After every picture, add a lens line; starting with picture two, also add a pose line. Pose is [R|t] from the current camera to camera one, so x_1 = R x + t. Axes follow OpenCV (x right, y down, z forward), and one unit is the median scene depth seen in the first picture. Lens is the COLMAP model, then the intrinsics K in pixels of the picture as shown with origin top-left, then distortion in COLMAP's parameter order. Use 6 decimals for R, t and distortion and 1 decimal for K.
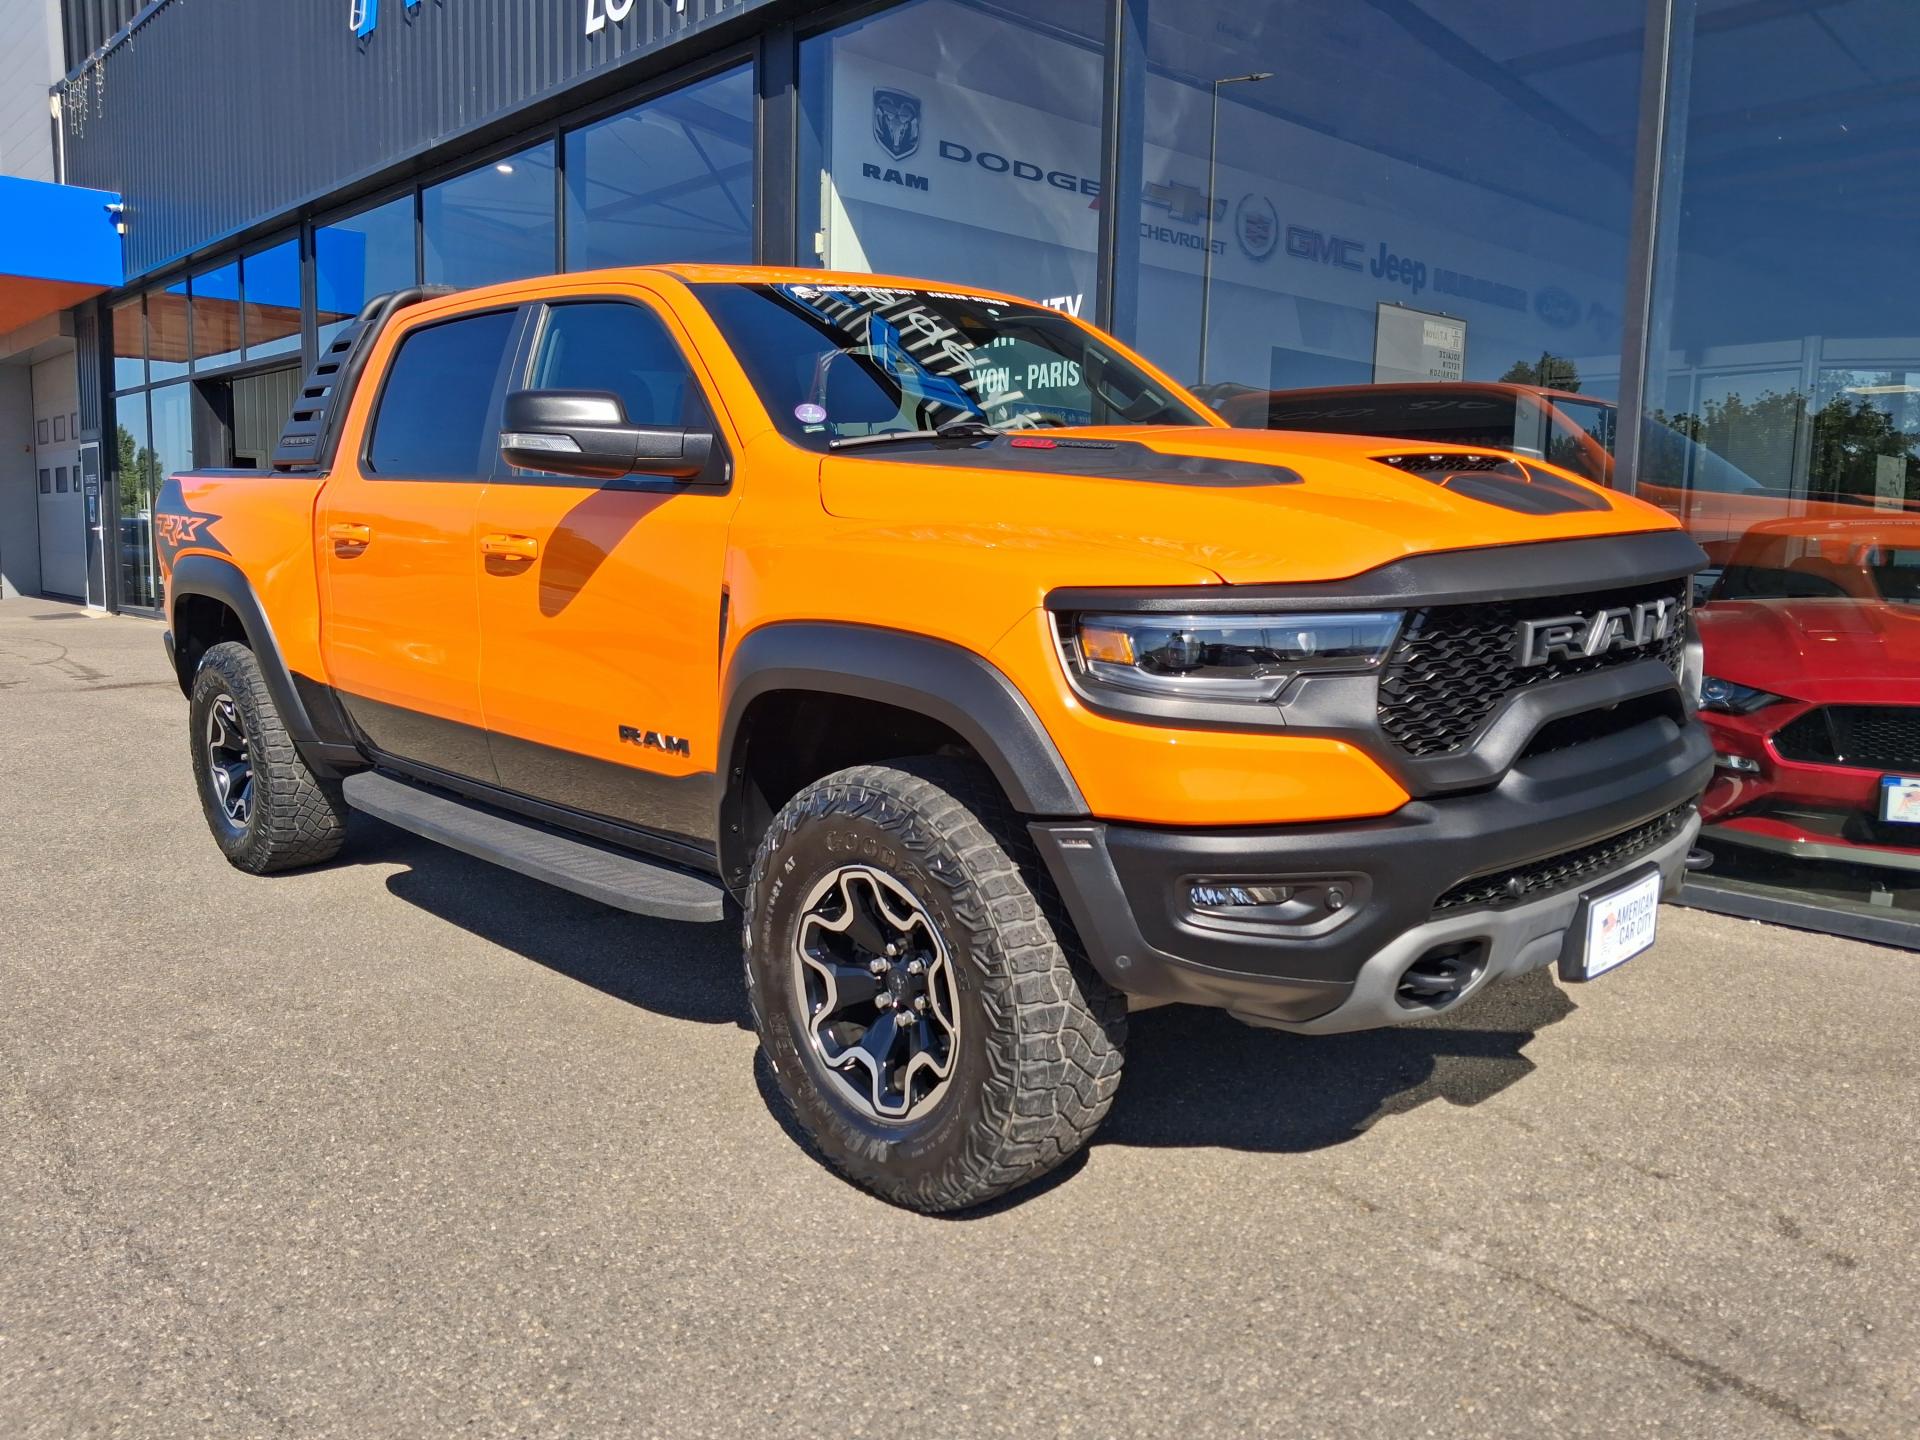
lens RADIAL K [[1510.9, 0, 943.3], [0, 1510.9, 709.3], [0, 0, 1]] dist [-0.000928, 0.003174]
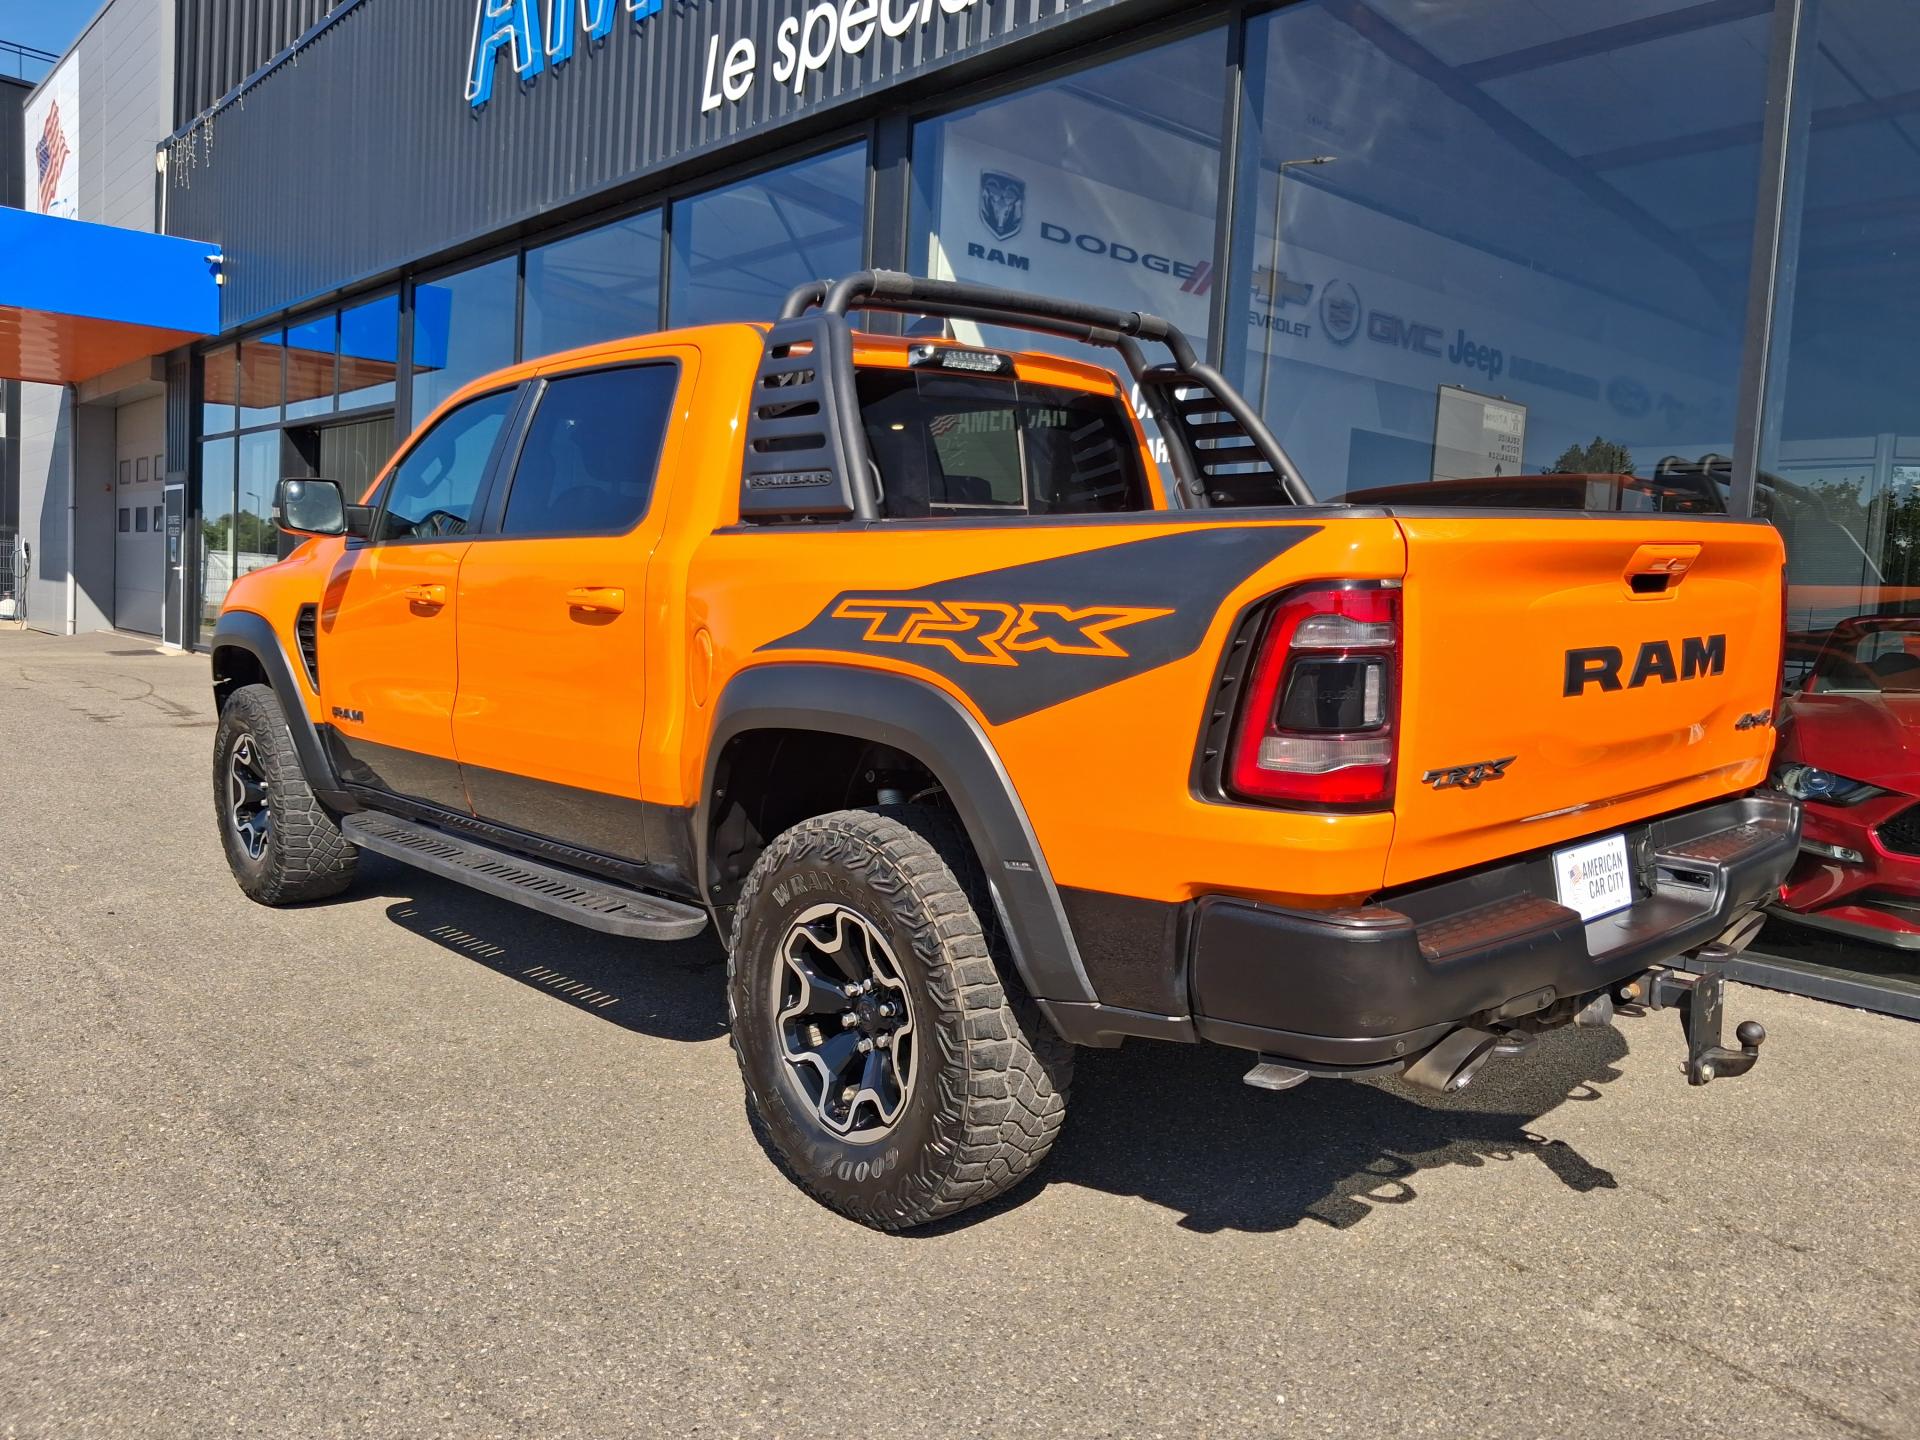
lens RADIAL K [[1510.9, 0, 953.6], [0, 1510.9, 717.8], [0, 0, 1]] dist [-0.000928, 0.003174]
pose [[0.999261, 0.033406, -0.019003, -0.069710], [-0.034071, 0.998777, -0.035831, 0.001200], [0.017783, 0.036452, 0.999177, -0.042854]]
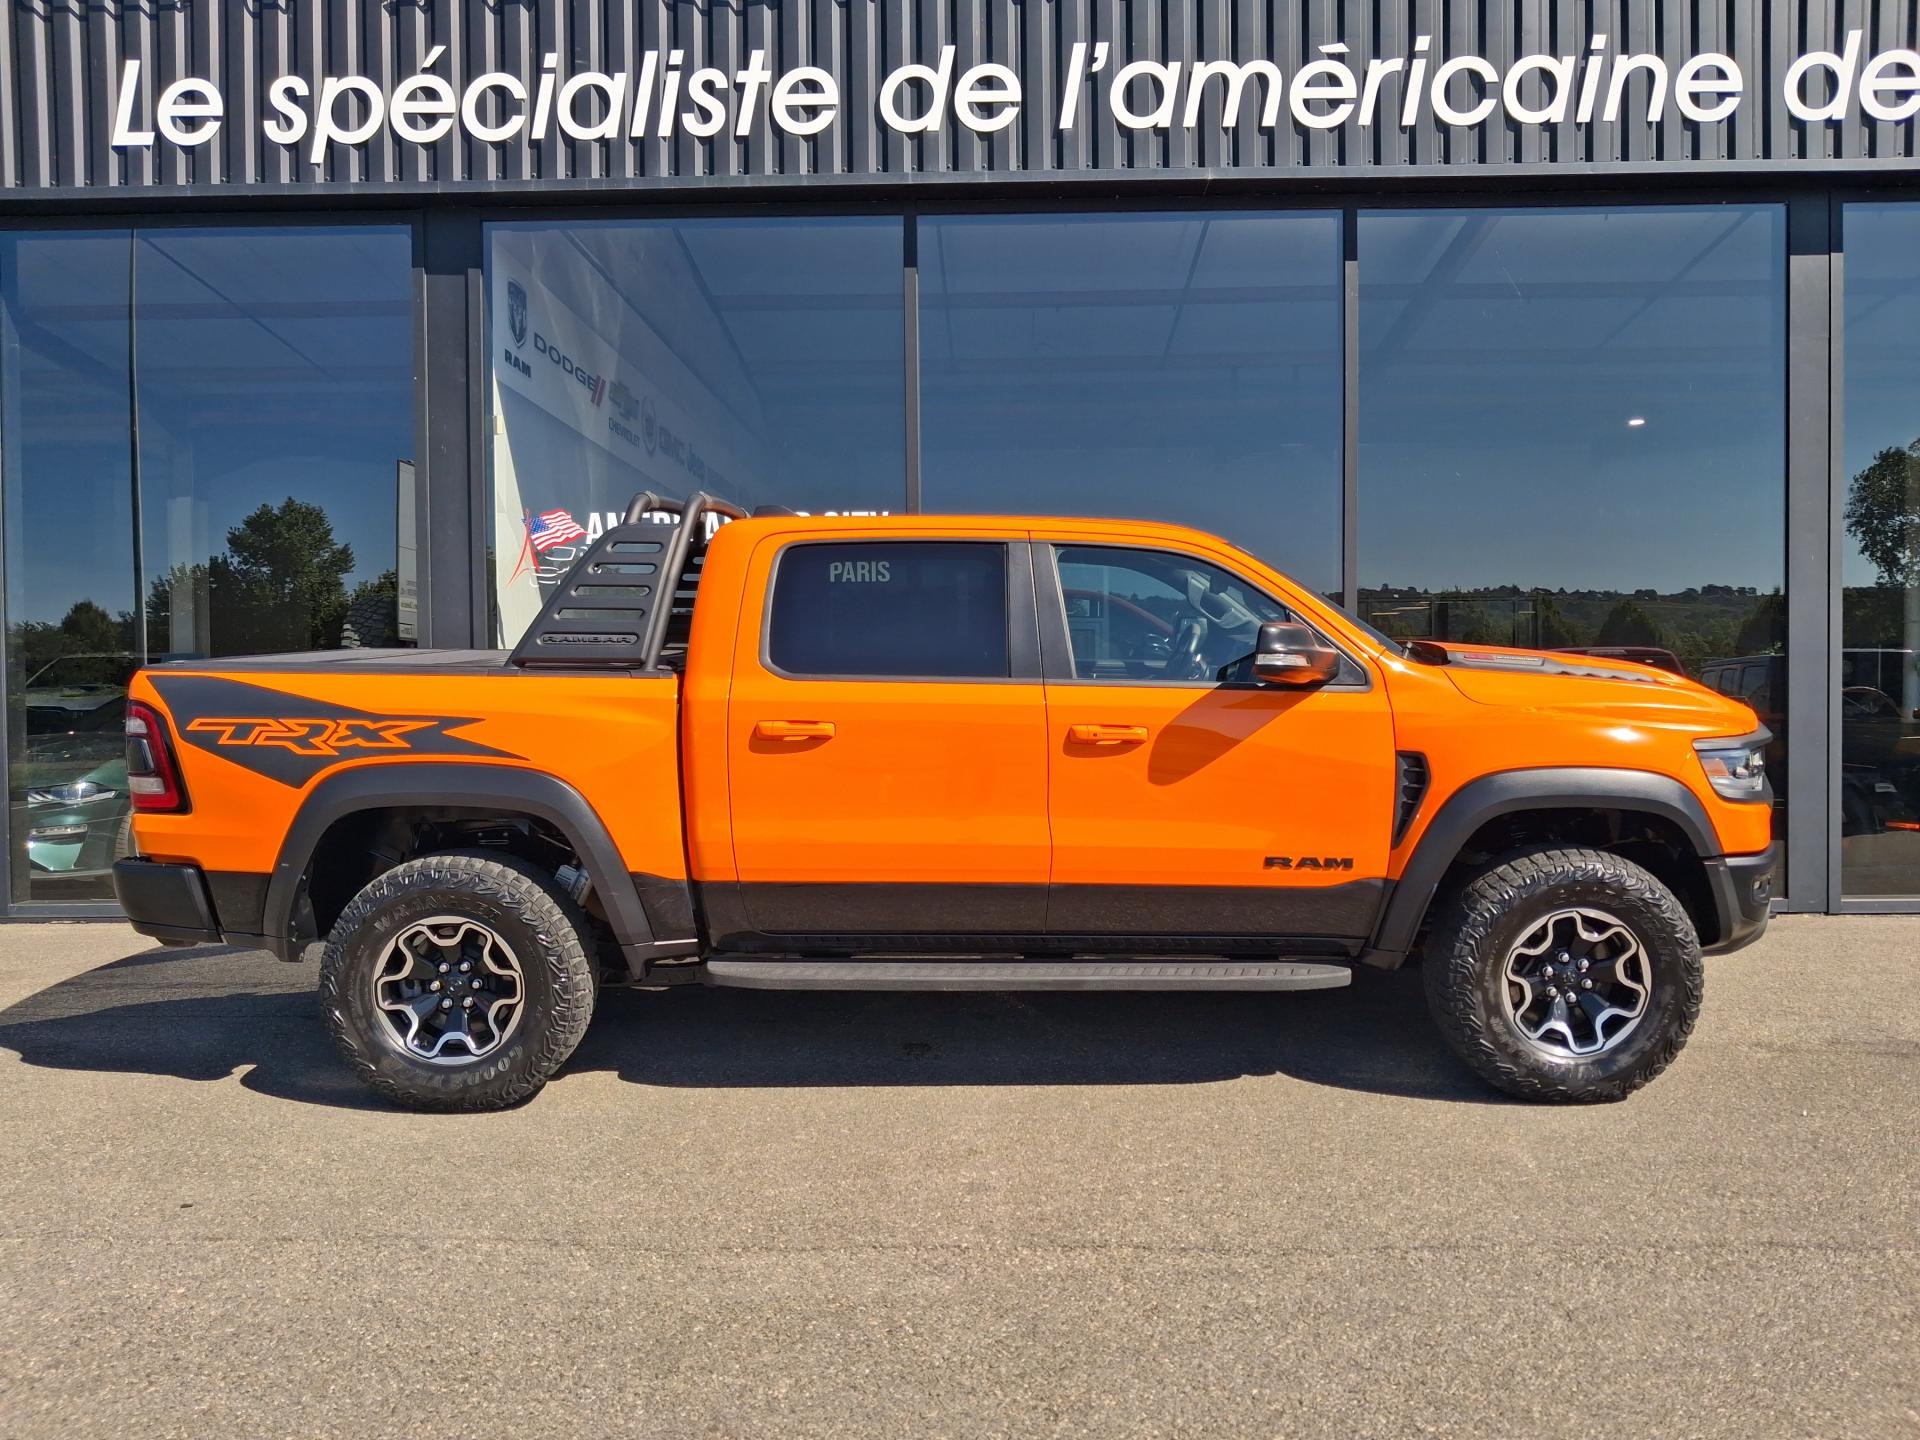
lens RADIAL K [[1510.9, 0, 957.5], [0, 1510.9, 716.3], [0, 0, 1]] dist [-0.000928, 0.003174]
pose [[0.695148, -0.041115, 0.717690, -1.238018], [0.103521, 0.993682, -0.043343, -0.077402], [-0.711374, 0.104426, 0.695012, 0.202061]]
